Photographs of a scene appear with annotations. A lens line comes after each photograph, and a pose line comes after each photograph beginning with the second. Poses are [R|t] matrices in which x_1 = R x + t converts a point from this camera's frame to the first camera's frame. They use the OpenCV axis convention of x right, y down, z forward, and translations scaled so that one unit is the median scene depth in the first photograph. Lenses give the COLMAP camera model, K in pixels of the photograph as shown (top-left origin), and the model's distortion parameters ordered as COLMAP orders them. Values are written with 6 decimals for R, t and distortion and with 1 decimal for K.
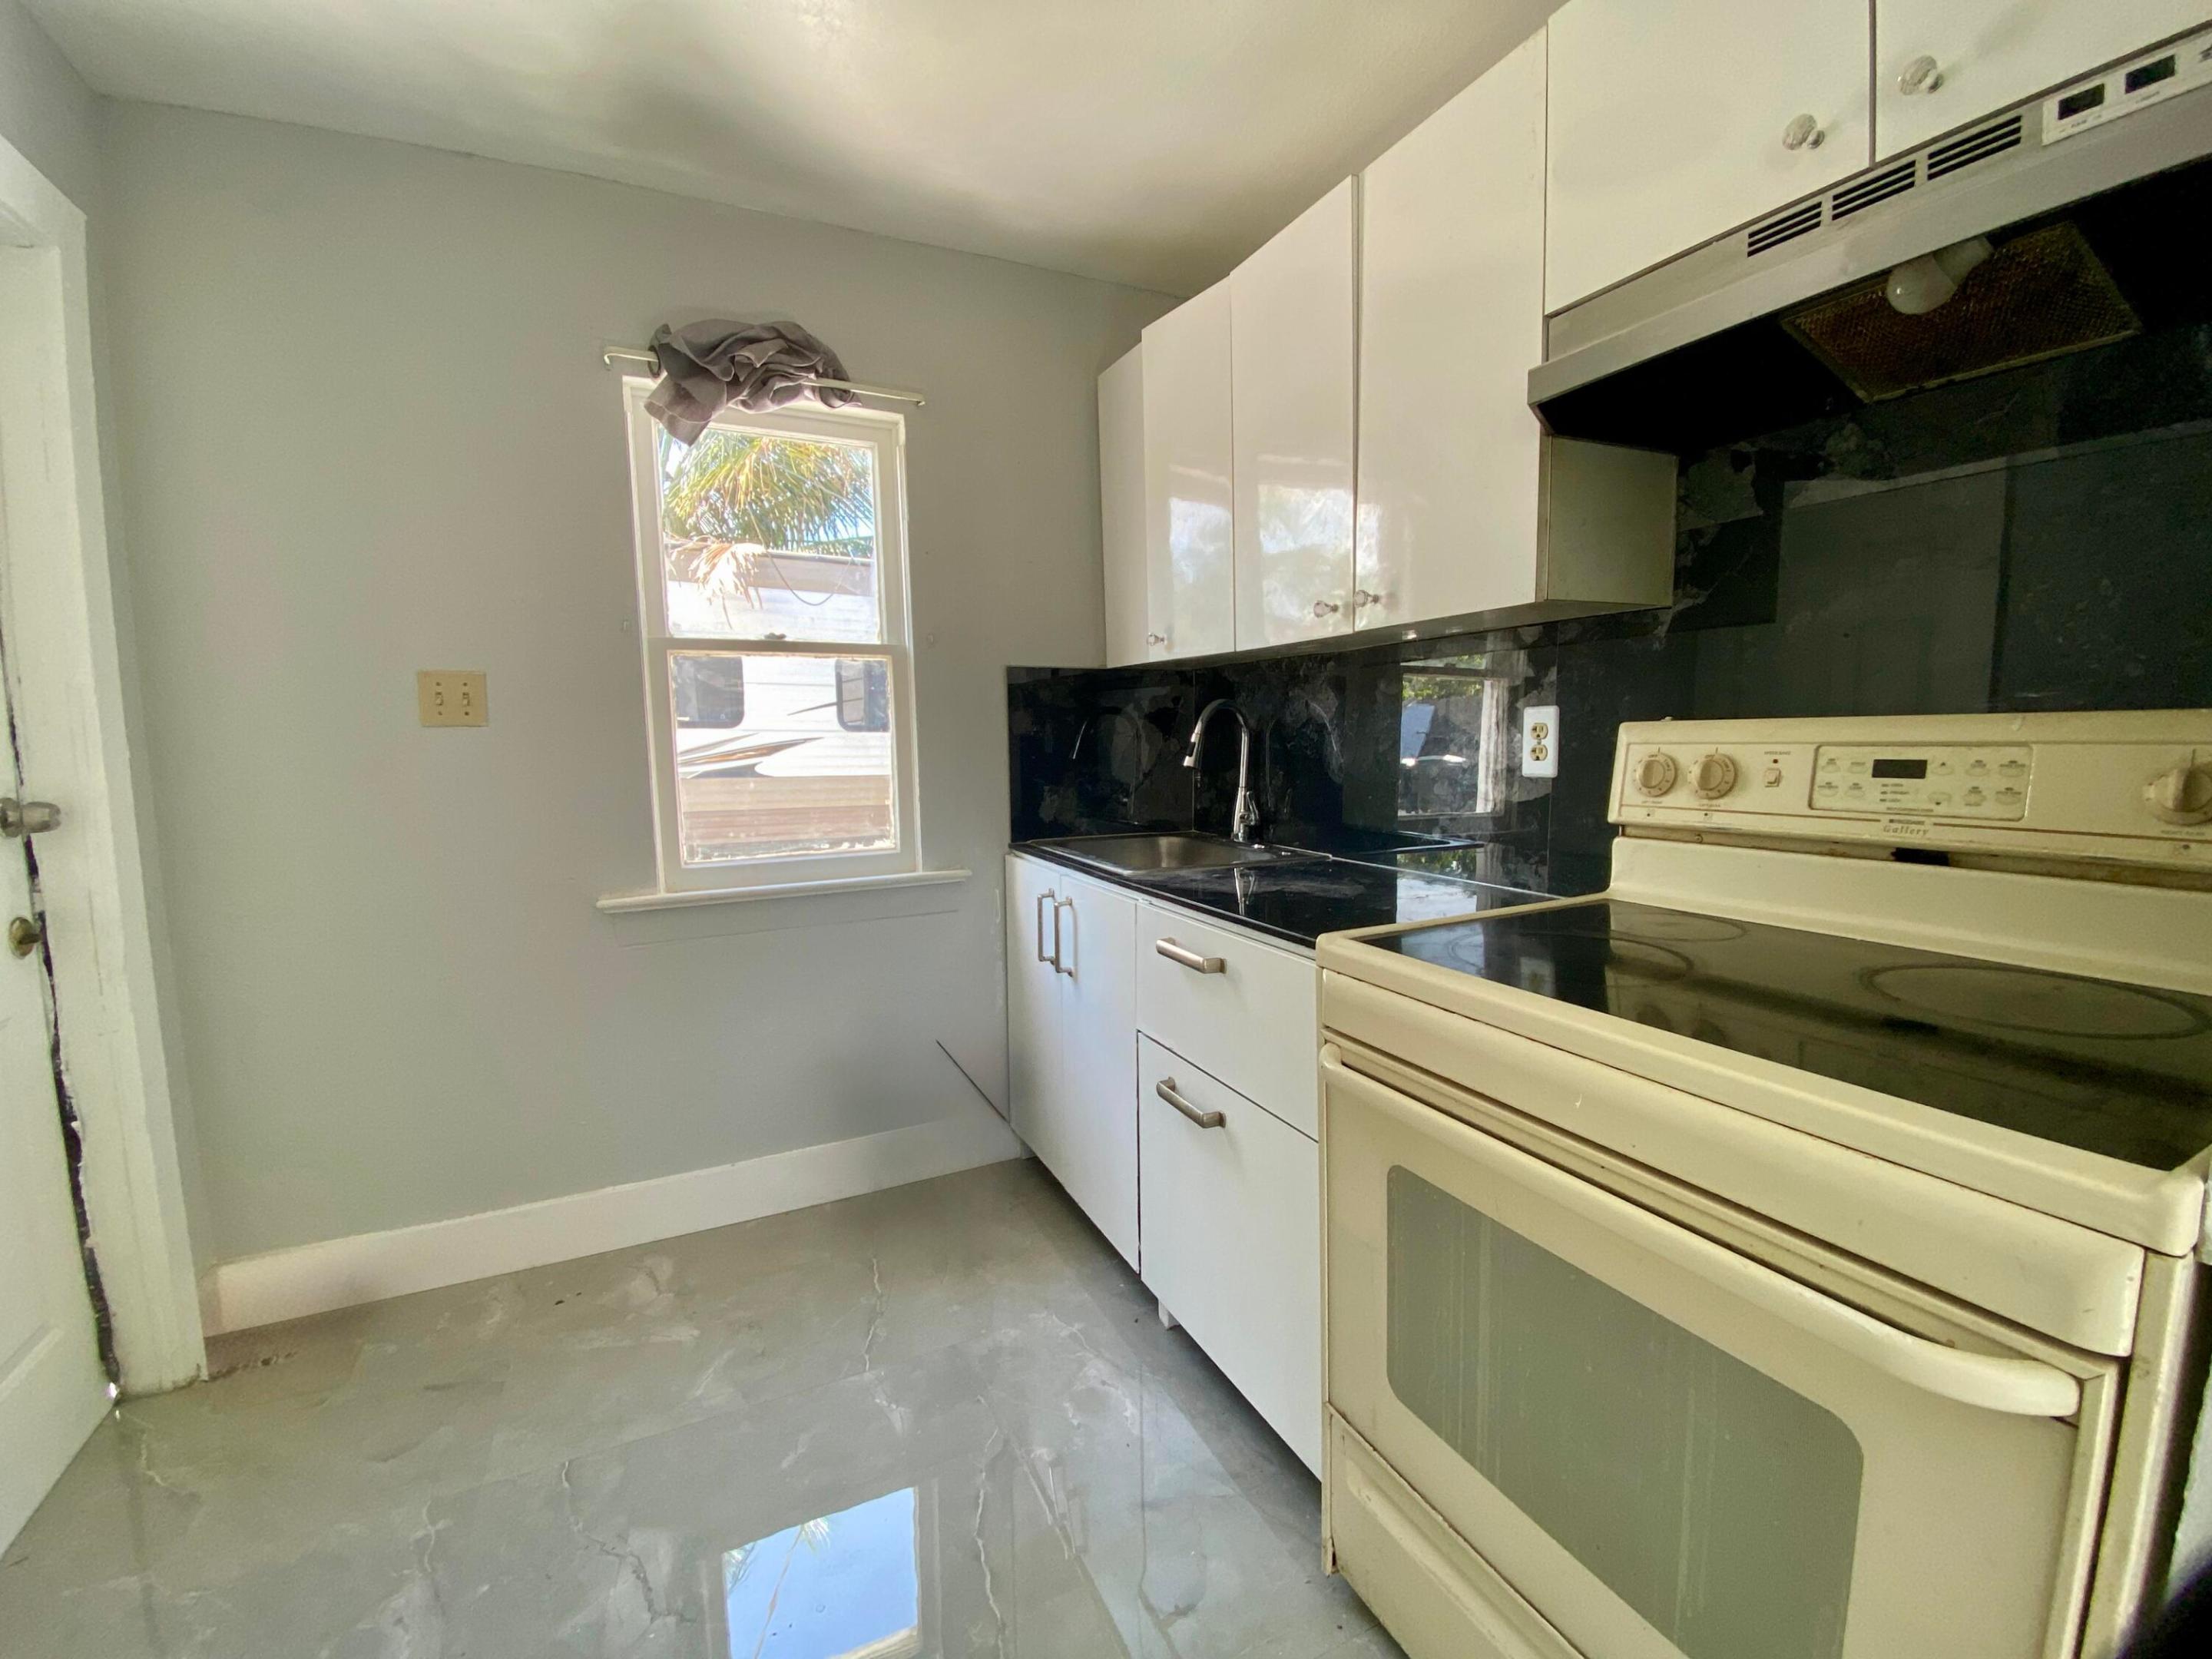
lens RADIAL K [[894.6, 0, 1110.7], [0, 894.6, 826.1], [0, 0, 1]] dist [0.022117, -0.022123]
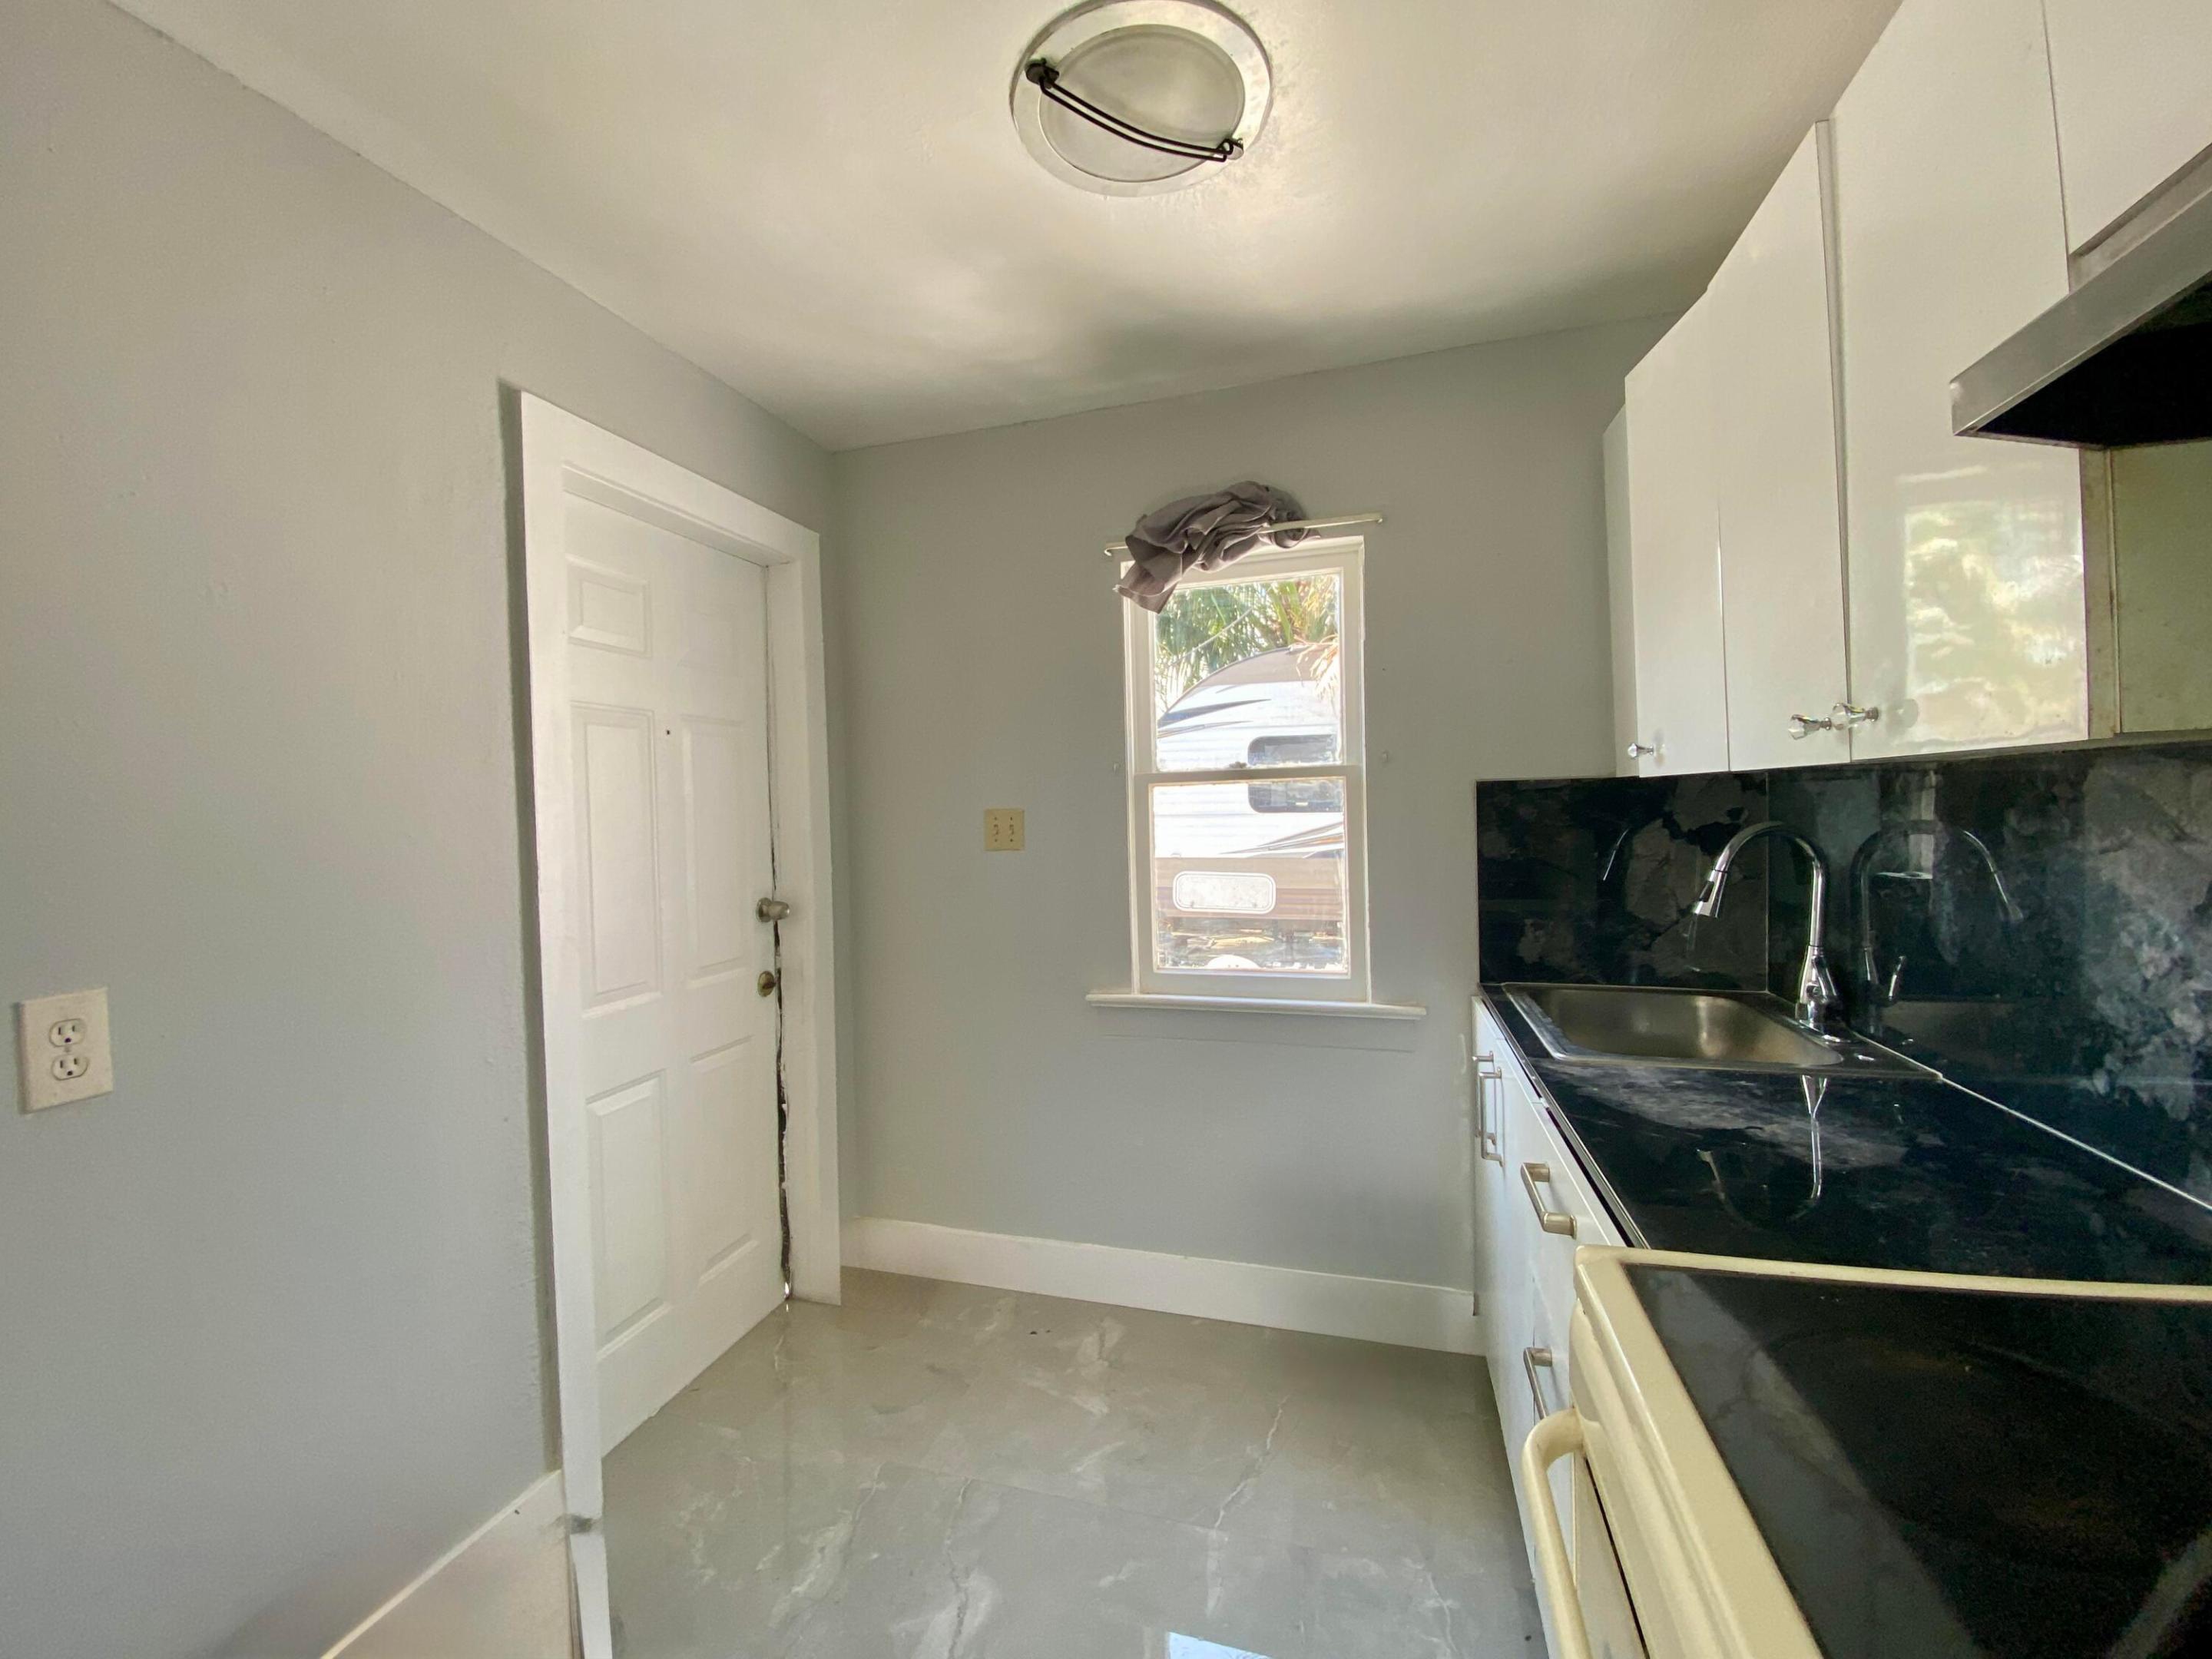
lens RADIAL K [[894.6, 0, 1110.7], [0, 894.6, 826.1], [0, 0, 1]] dist [0.022117, -0.022123]
pose [[0.745720, 0.007823, -0.666213, 0.250111], [-0.055882, 0.997142, -0.050843, -0.085435], [0.663912, 0.075145, 0.744026, 0.122625]]
